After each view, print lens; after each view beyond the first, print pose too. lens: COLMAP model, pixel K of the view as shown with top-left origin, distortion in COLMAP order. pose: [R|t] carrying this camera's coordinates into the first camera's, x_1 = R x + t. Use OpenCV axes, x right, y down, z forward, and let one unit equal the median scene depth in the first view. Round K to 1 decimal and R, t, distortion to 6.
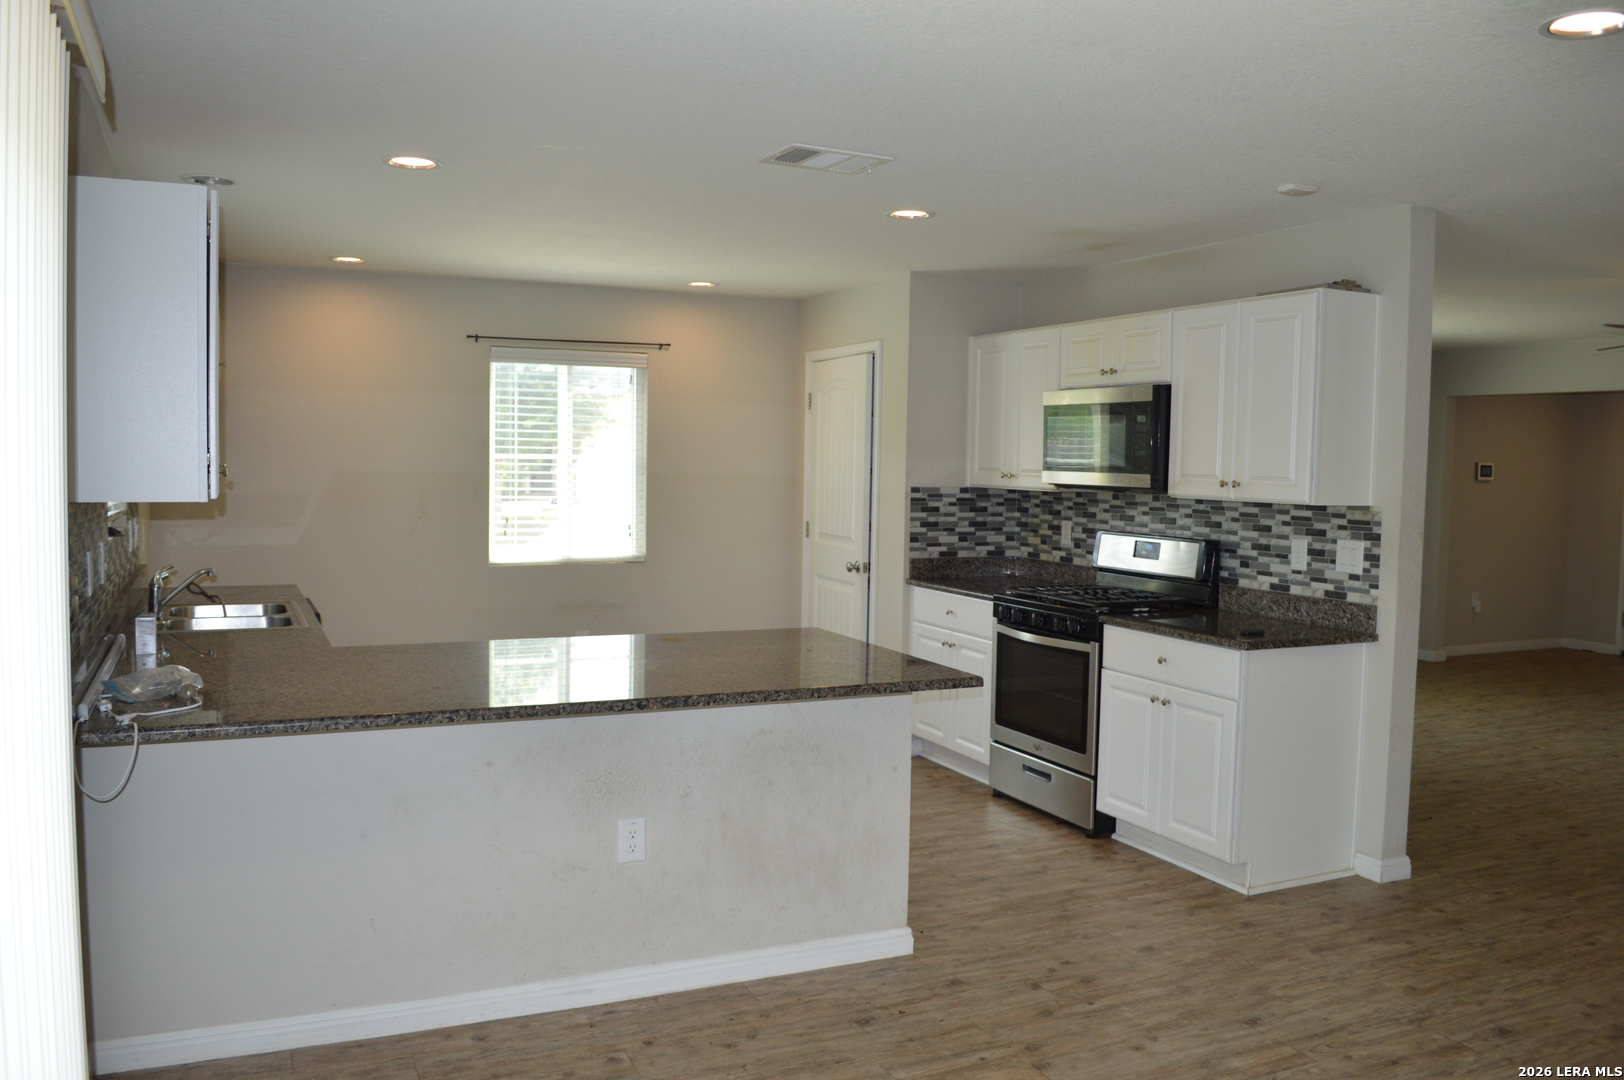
lens RADIAL K [[1296.3, 0, 816.4], [0, 1296.3, 538.7], [0, 0, 1]] dist [-0.083039, 0.012788]
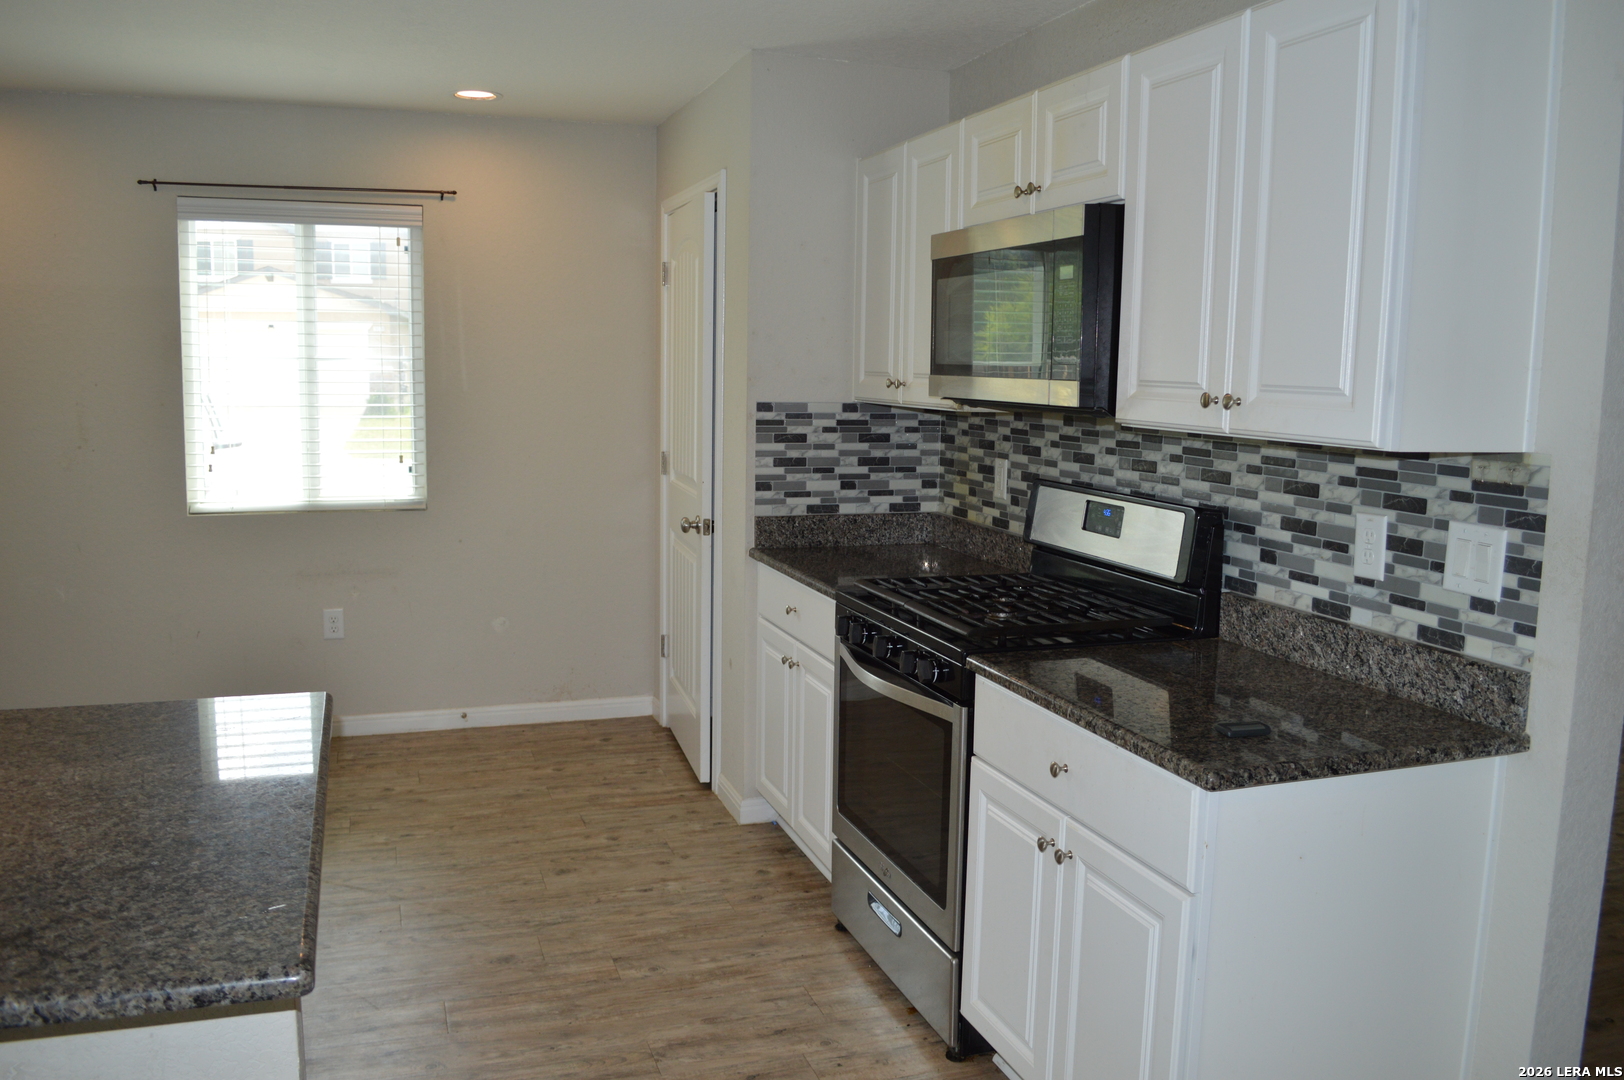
lens RADIAL K [[1296.3, 0, 814.7], [0, 1296.3, 536.4], [0, 0, 1]] dist [-0.083039, 0.012788]
pose [[0.994917, 0.013133, -0.099834, 0.217485], [-0.006407, 0.997706, 0.067394, -0.023397], [0.100490, -0.066412, 0.992719, 0.502326]]
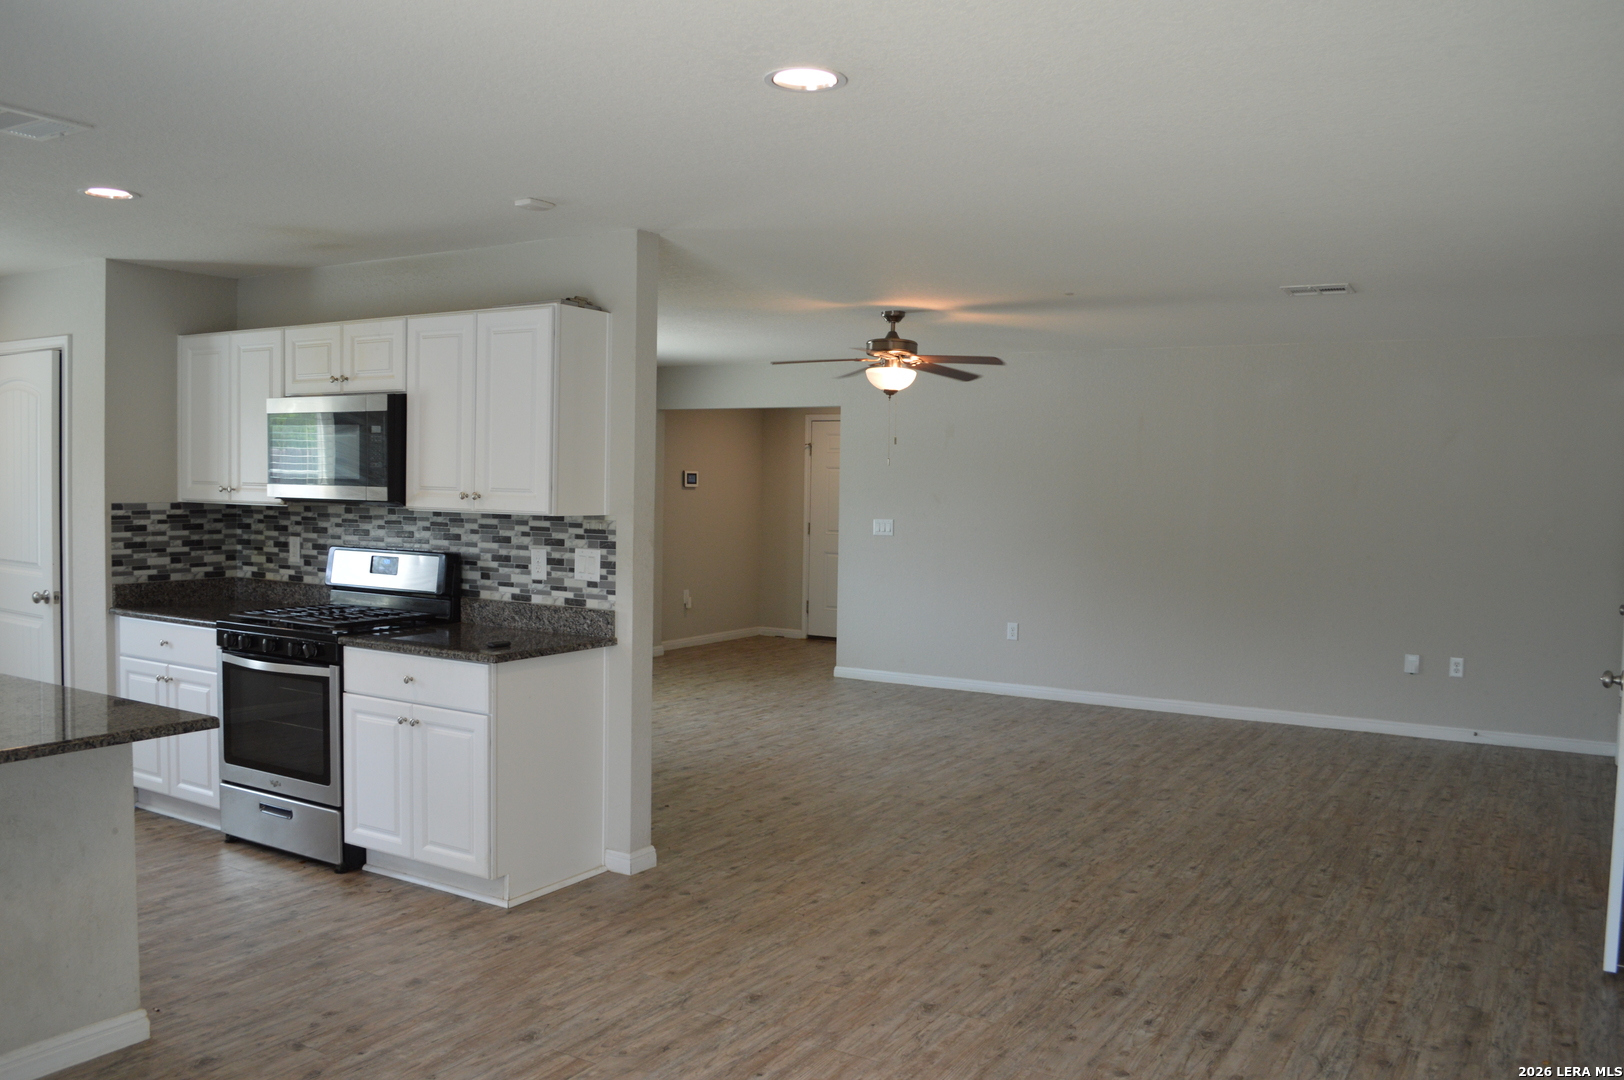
lens RADIAL K [[1296.3, 0, 815.3], [0, 1296.3, 537.6], [0, 0, 1]] dist [-0.083039, 0.012788]
pose [[0.831029, -0.028497, 0.555499, -0.009940], [0.032442, 0.999470, 0.002739, -0.004717], [-0.555283, 0.015745, 0.831513, 0.025966]]
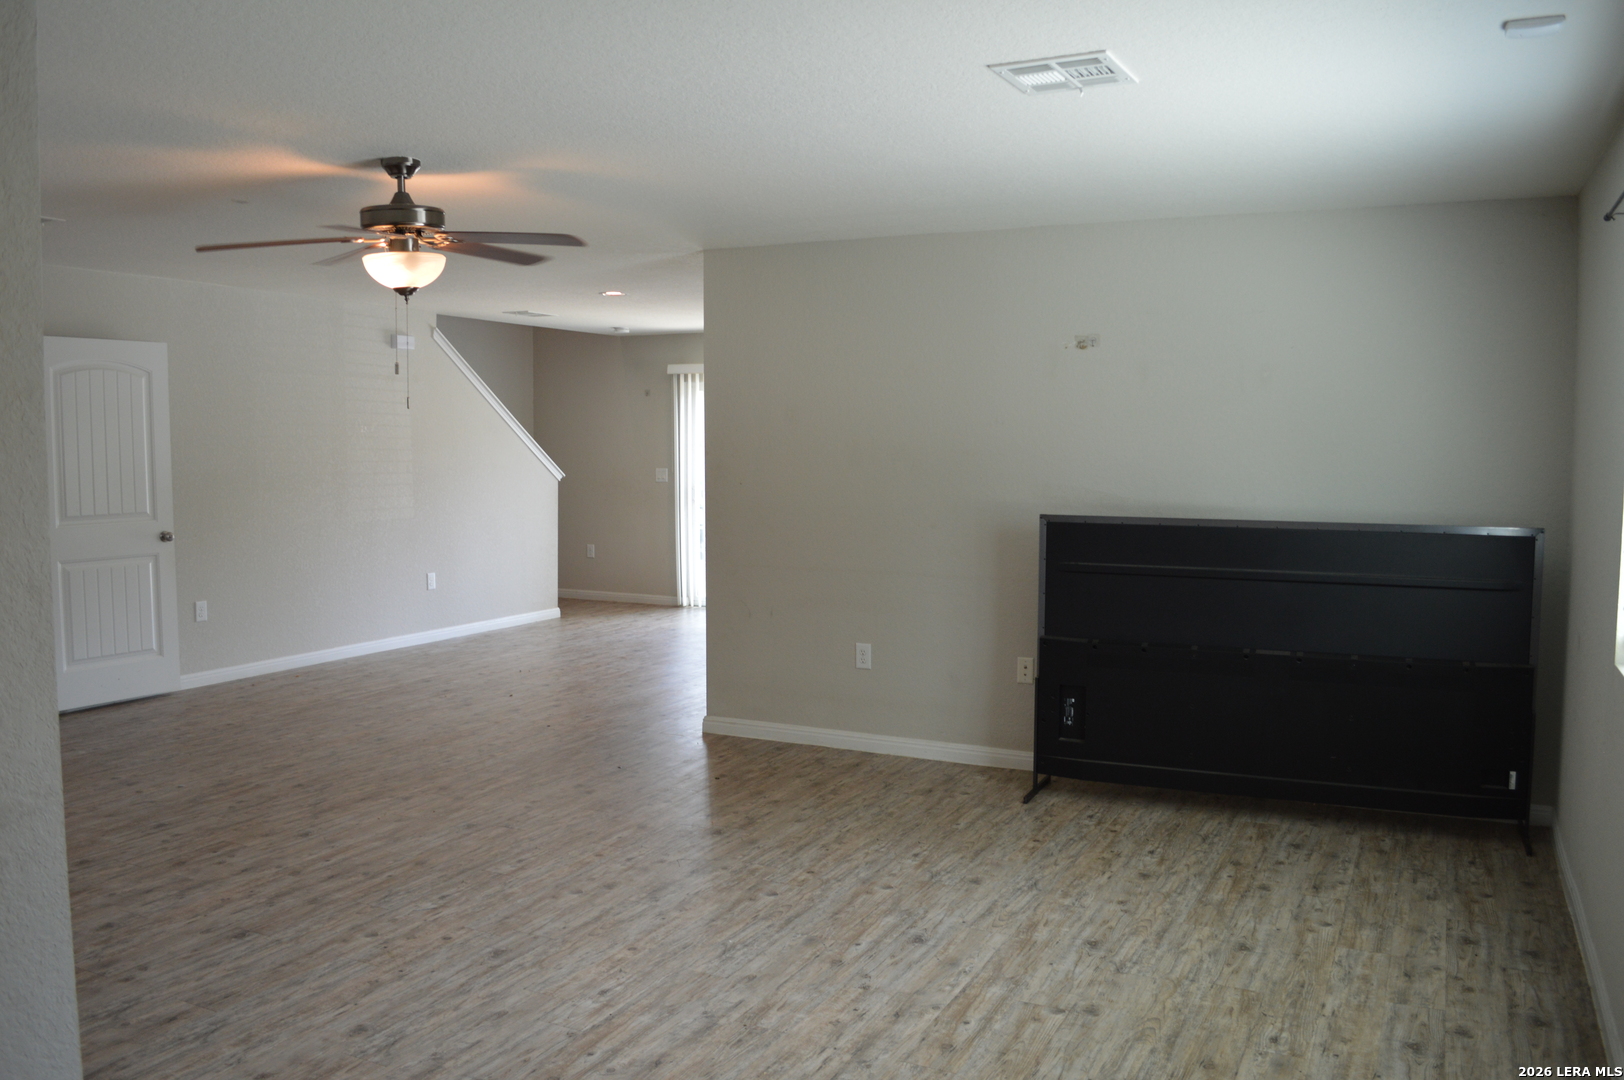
lens RADIAL K [[1296.3, 0, 811.9], [0, 1296.3, 540.8], [0, 0, 1]] dist [-0.083039, 0.012788]
pose [[-0.780867, 0.030505, -0.623952, 1.193961], [-0.053130, 0.991945, 0.114987, -0.103895], [0.622434, 0.122940, -0.772957, 2.042945]]
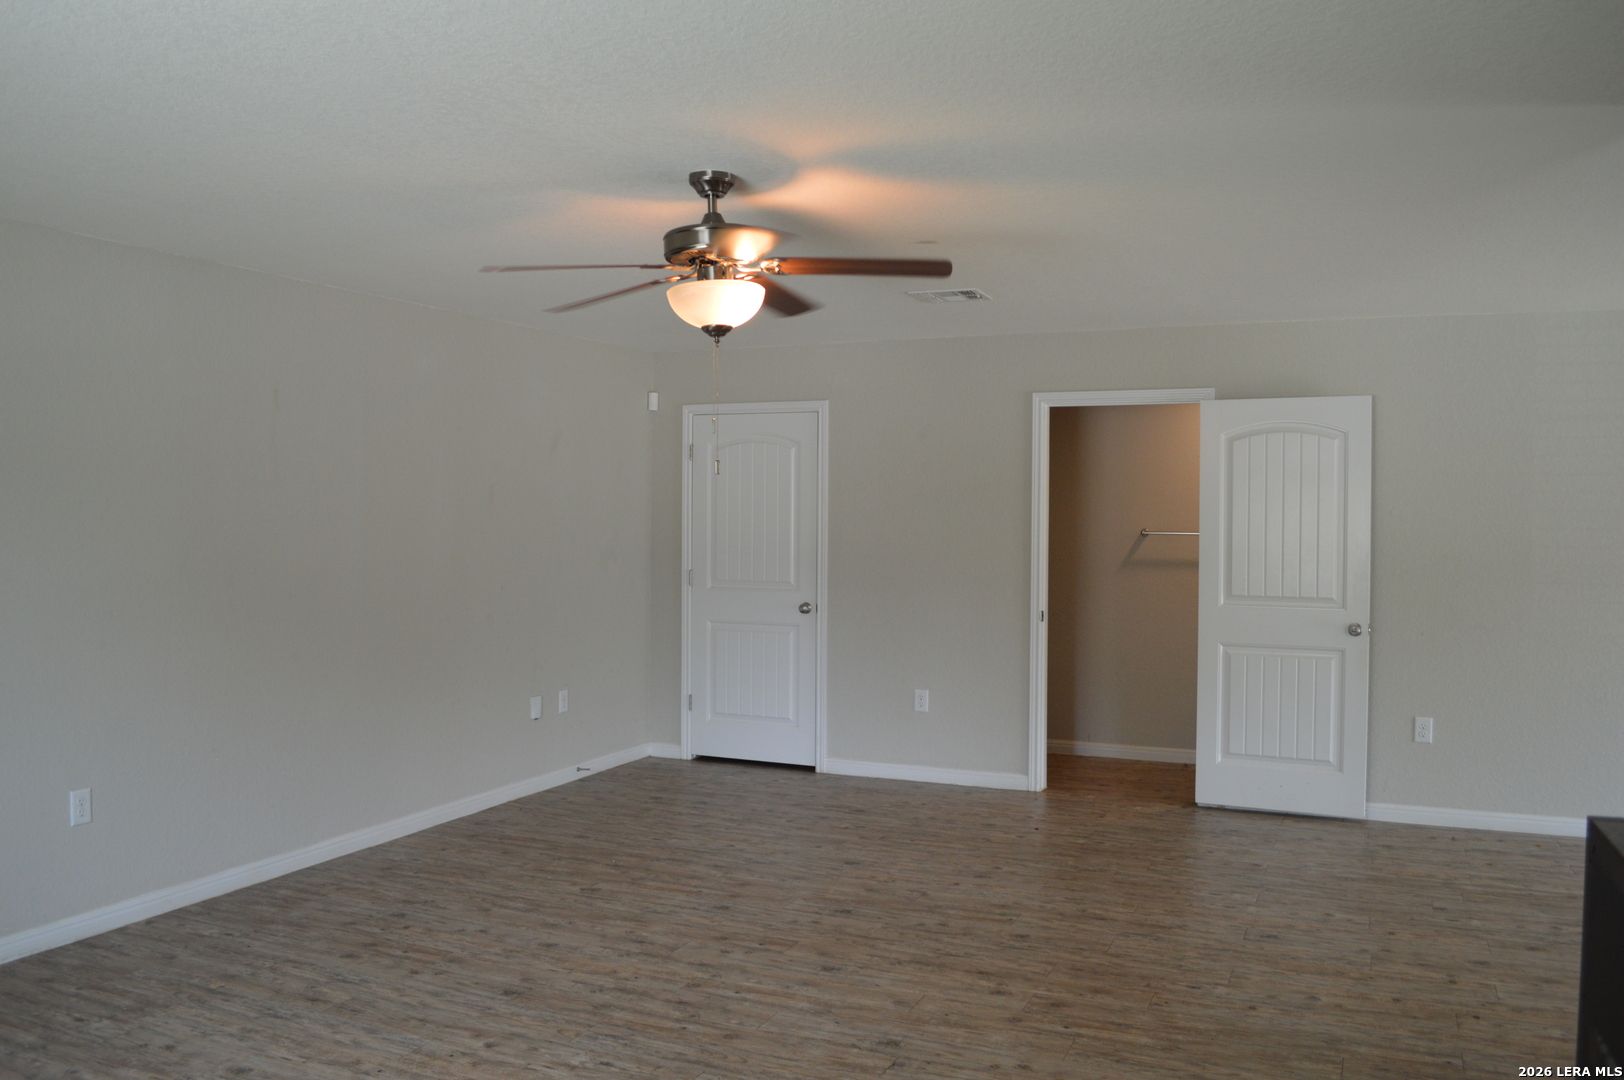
lens RADIAL K [[1296.3, 0, 818.3], [0, 1296.3, 530.6], [0, 0, 1]] dist [-0.083039, 0.012788]
pose [[-0.659582, -0.033533, 0.750884, 0.265705], [0.029031, 0.997122, 0.070031, -0.094691], [-0.751072, 0.067990, -0.656710, 1.610886]]
